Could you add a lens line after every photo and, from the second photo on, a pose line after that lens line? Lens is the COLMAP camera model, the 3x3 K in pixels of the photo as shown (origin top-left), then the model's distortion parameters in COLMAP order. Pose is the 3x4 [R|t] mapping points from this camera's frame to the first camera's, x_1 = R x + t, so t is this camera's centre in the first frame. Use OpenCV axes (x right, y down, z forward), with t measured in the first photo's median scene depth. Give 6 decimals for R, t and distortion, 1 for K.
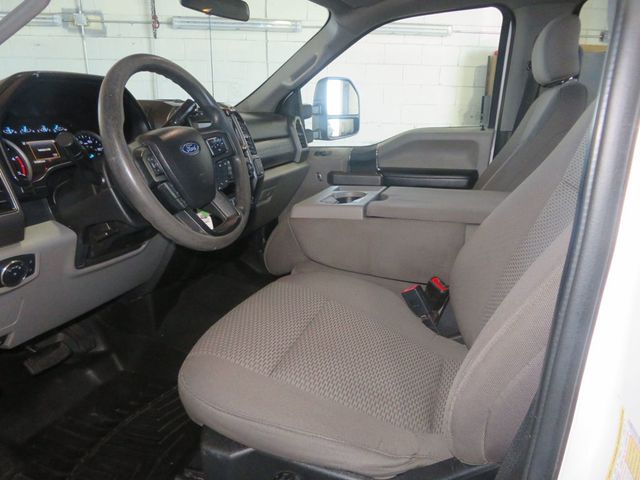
lens RADIAL K [[454.3, 0, 319.7], [0, 454.3, 241.8], [0, 0, 1]] dist [-0.008032, 0.002755]
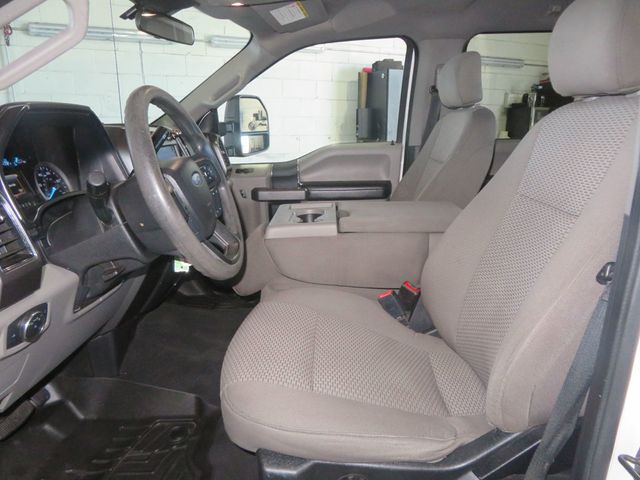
lens RADIAL K [[454.3, 0, 319.7], [0, 454.3, 241.8], [0, 0, 1]] dist [-0.008032, 0.002755]
pose [[0.959405, -0.080431, 0.270321, -0.192081], [0.086098, 0.996245, -0.009152, -0.022123], [-0.268570, 0.032054, 0.962727, -0.020833]]
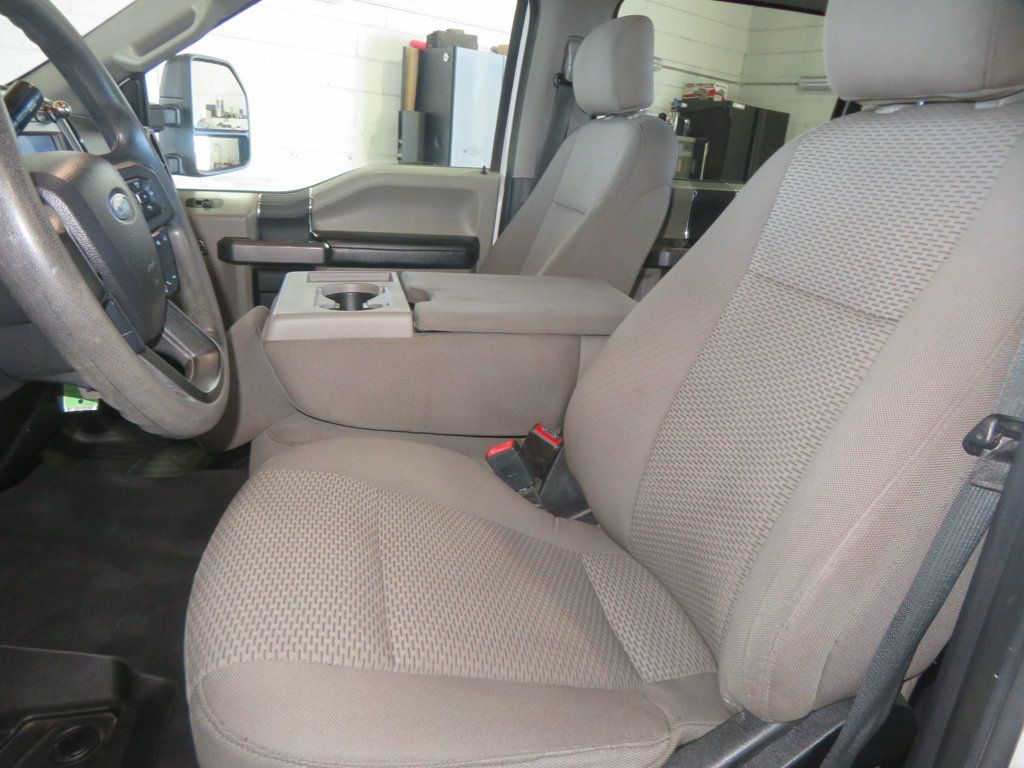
lens RADIAL K [[732.5, 0, 515.3], [0, 732.5, 387.5], [0, 0, 1]] dist [-0.002747, 0.002160]
pose [[0.862029, -0.094402, 0.497990, -0.203354], [0.063696, 0.994890, 0.078338, -0.040298], [-0.502841, -0.035810, 0.863637, 0.123919]]
